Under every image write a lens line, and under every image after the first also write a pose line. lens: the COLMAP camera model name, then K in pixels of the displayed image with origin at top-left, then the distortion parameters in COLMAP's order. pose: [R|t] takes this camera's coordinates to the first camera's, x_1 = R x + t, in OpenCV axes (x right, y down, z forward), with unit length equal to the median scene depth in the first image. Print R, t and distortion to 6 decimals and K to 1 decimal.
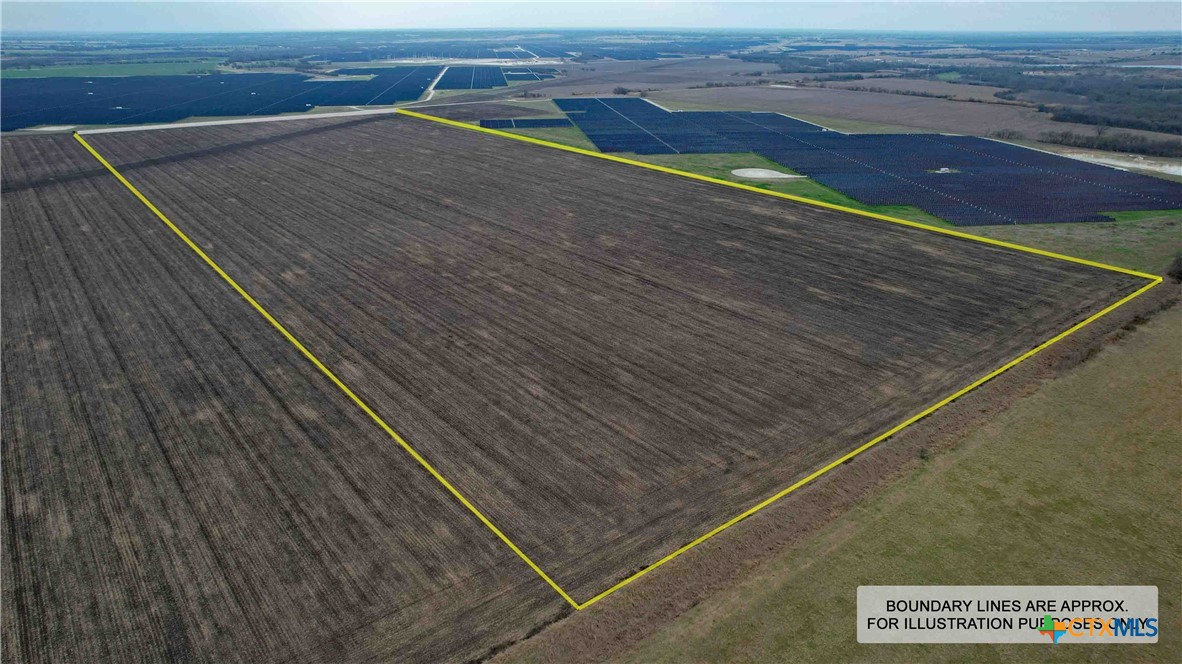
lens RADIAL K [[751.0, 0, 590.7], [0, 751.0, 333.8], [0, 0, 1]] dist [-0.066460, 0.060361]
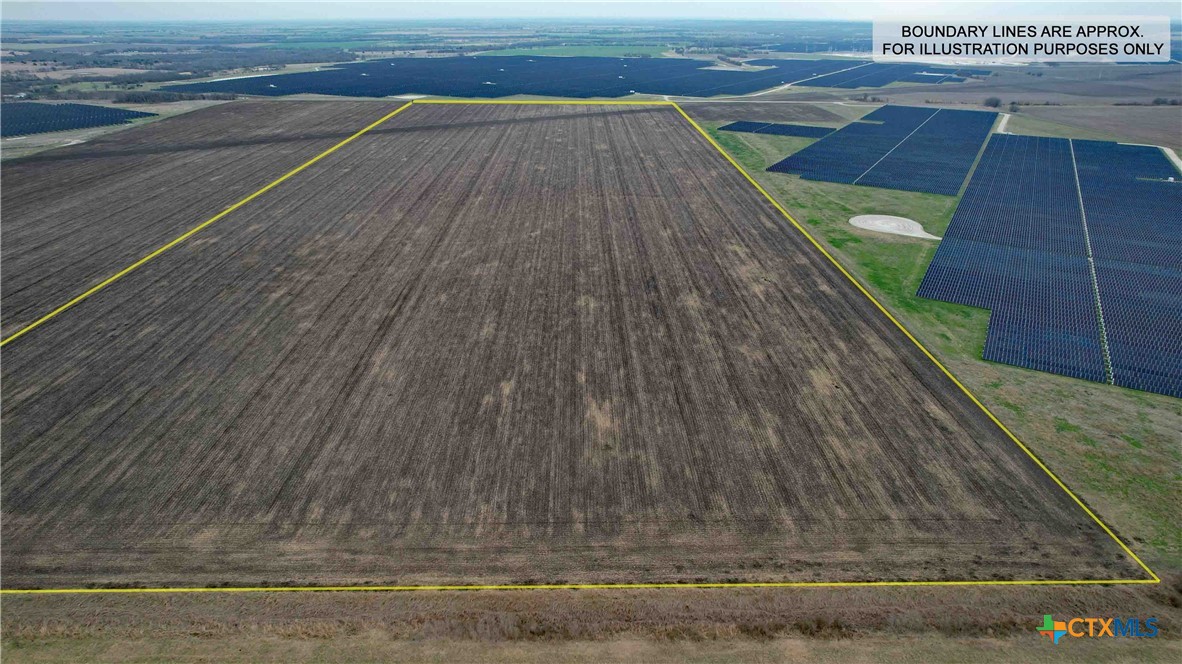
lens RADIAL K [[751.0, 0, 591.4], [0, 751.0, 333.2], [0, 0, 1]] dist [-0.066460, 0.060361]
pose [[0.792590, 0.241453, -0.559913, 0.738261], [-0.235341, 0.968241, 0.084398, -0.183321], [0.562509, 0.064877, 0.824242, 0.435476]]
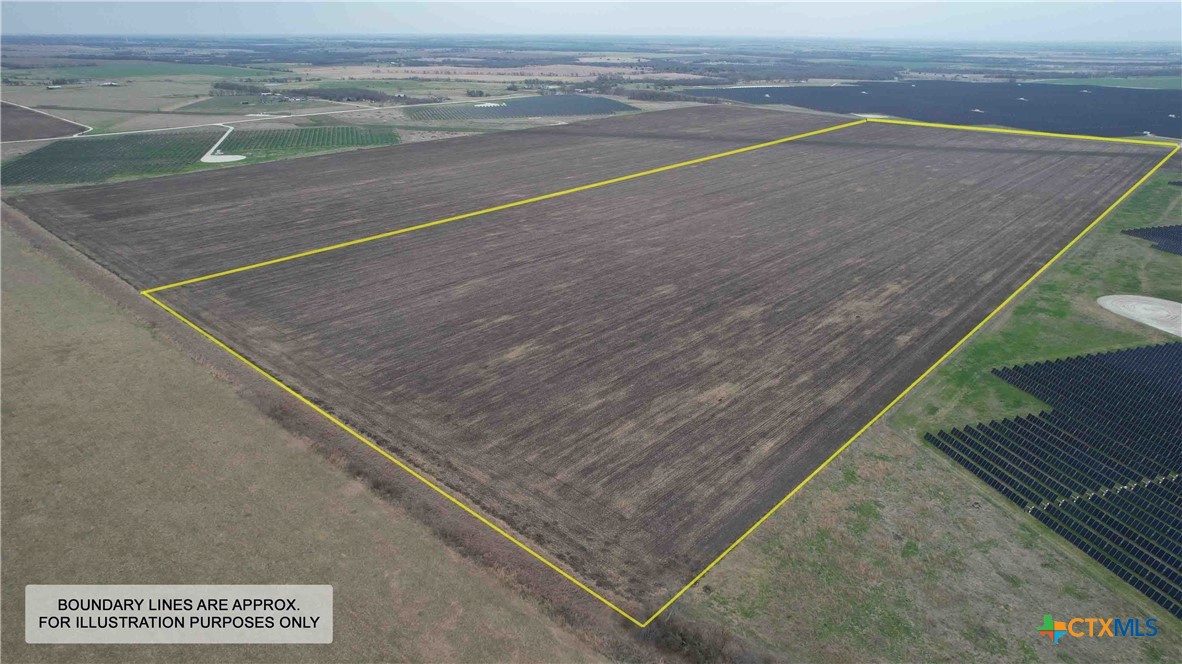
lens RADIAL K [[751.0, 0, 592.1], [0, 751.0, 335.9], [0, 0, 1]] dist [-0.066460, 0.060361]
pose [[0.166202, 0.375602, -0.911756, 1.143907], [-0.385133, 0.875904, 0.290627, -0.341938], [0.907772, 0.302845, 0.290234, 0.814775]]
